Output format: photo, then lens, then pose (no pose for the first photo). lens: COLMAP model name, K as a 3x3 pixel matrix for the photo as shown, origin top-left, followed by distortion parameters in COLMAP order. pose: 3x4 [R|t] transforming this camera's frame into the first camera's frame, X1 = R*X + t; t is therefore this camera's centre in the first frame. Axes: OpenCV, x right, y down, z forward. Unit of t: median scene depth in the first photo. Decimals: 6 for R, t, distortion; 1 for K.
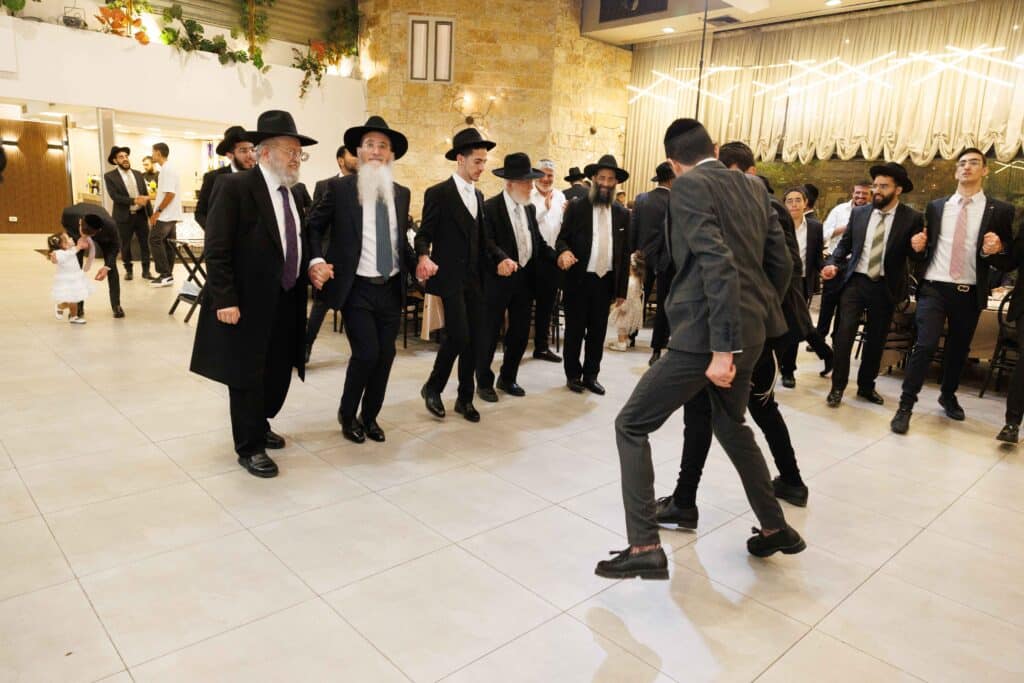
lens RADIAL K [[708.3, 0, 509.3], [0, 708.3, 338.4], [0, 0, 1]] dist [0.009376, -0.000749]
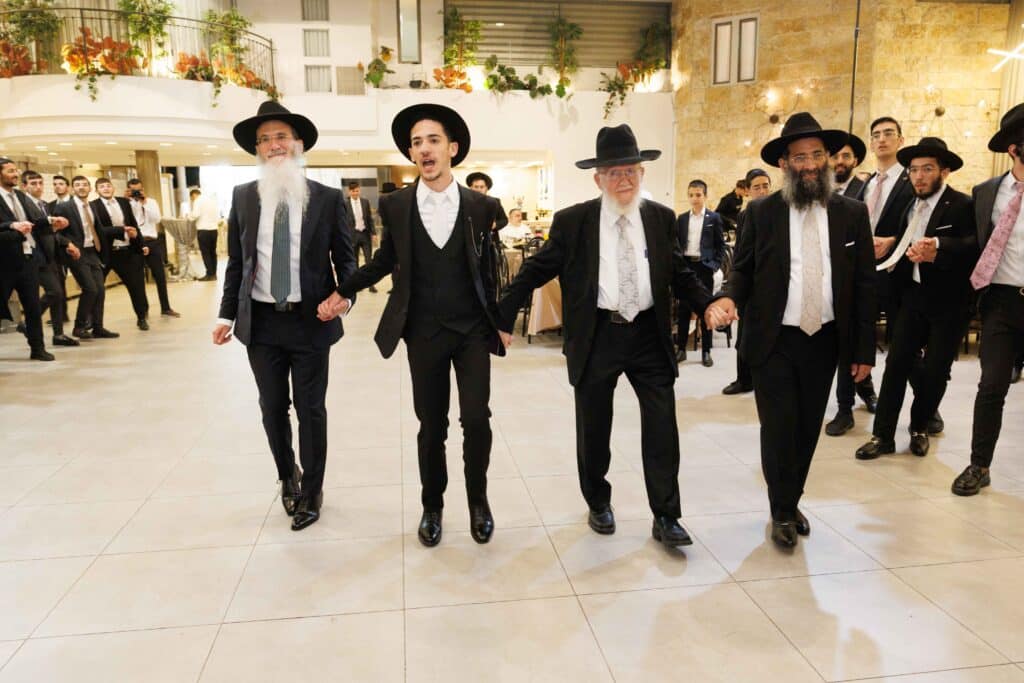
lens RADIAL K [[799.5, 0, 514.7], [0, 799.5, 340.3], [0, 0, 1]] dist [-0.007604, 0.025943]
pose [[0.815990, 0.036197, -0.576932, 0.281141], [-0.058936, 0.998046, -0.020738, 0.018090], [0.575054, 0.050924, 0.816529, -0.018521]]
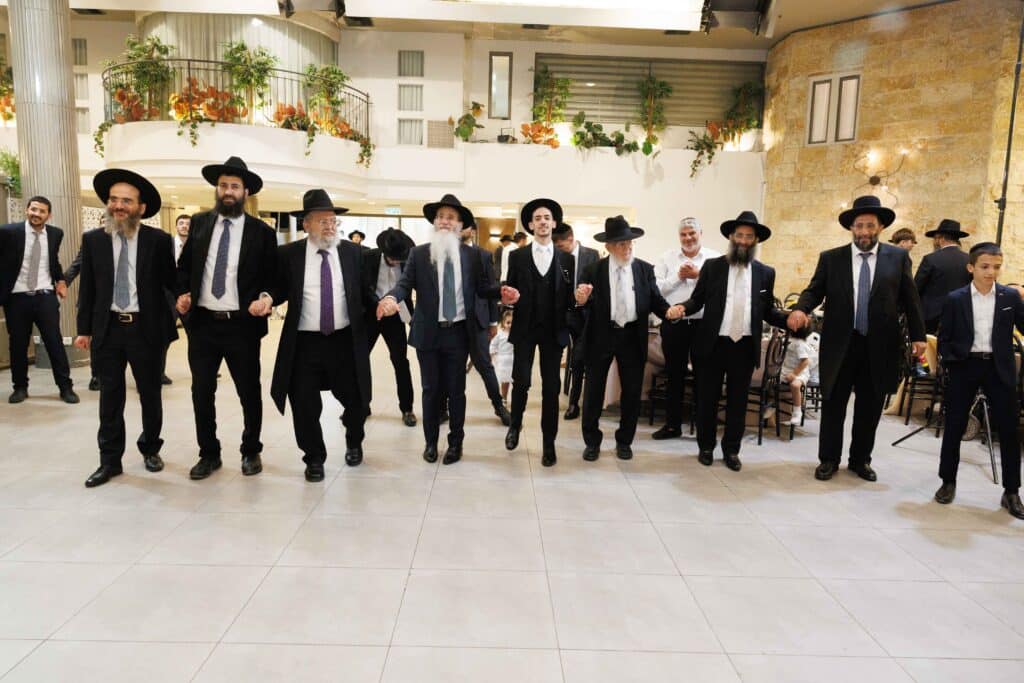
lens RADIAL K [[708.3, 0, 509.5], [0, 708.3, 344.6], [0, 0, 1]] dist [0.009376, -0.000749]
pose [[0.736218, 0.051236, -0.674802, 0.215268], [-0.120000, 0.991212, -0.055662, -0.007862], [0.666021, 0.121956, 0.735896, 0.092556]]
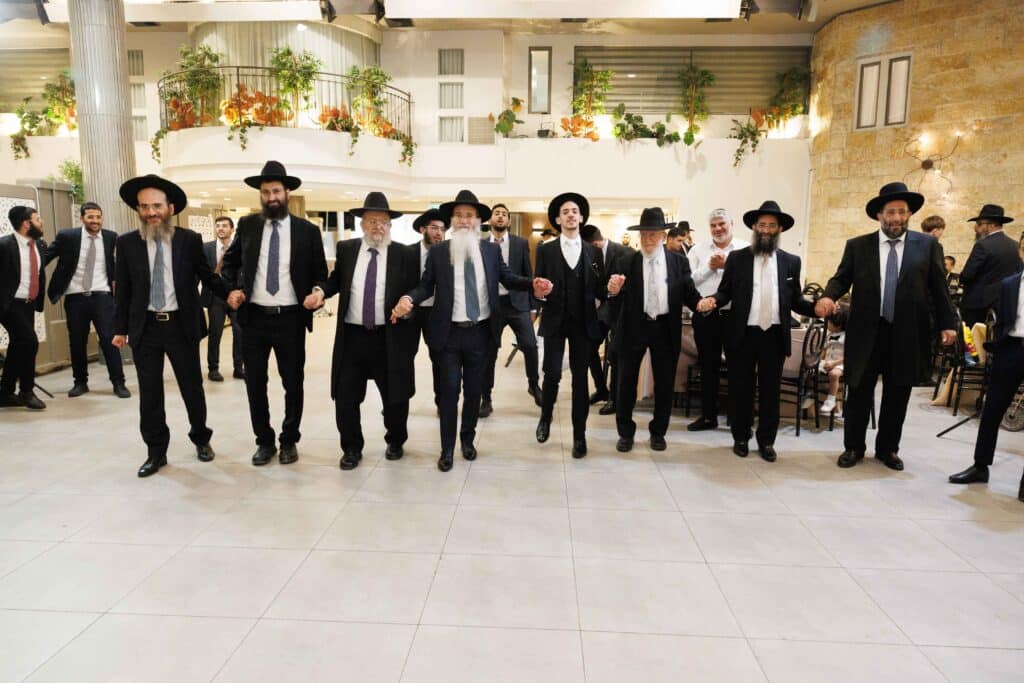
lens RADIAL K [[708.3, 0, 509.2], [0, 708.3, 342.1], [0, 0, 1]] dist [0.009376, -0.000749]
pose [[0.688392, 0.046197, -0.723867, 0.225940], [-0.112473, 0.992698, -0.043607, -0.007805], [0.716566, 0.111434, 0.688561, 0.094583]]
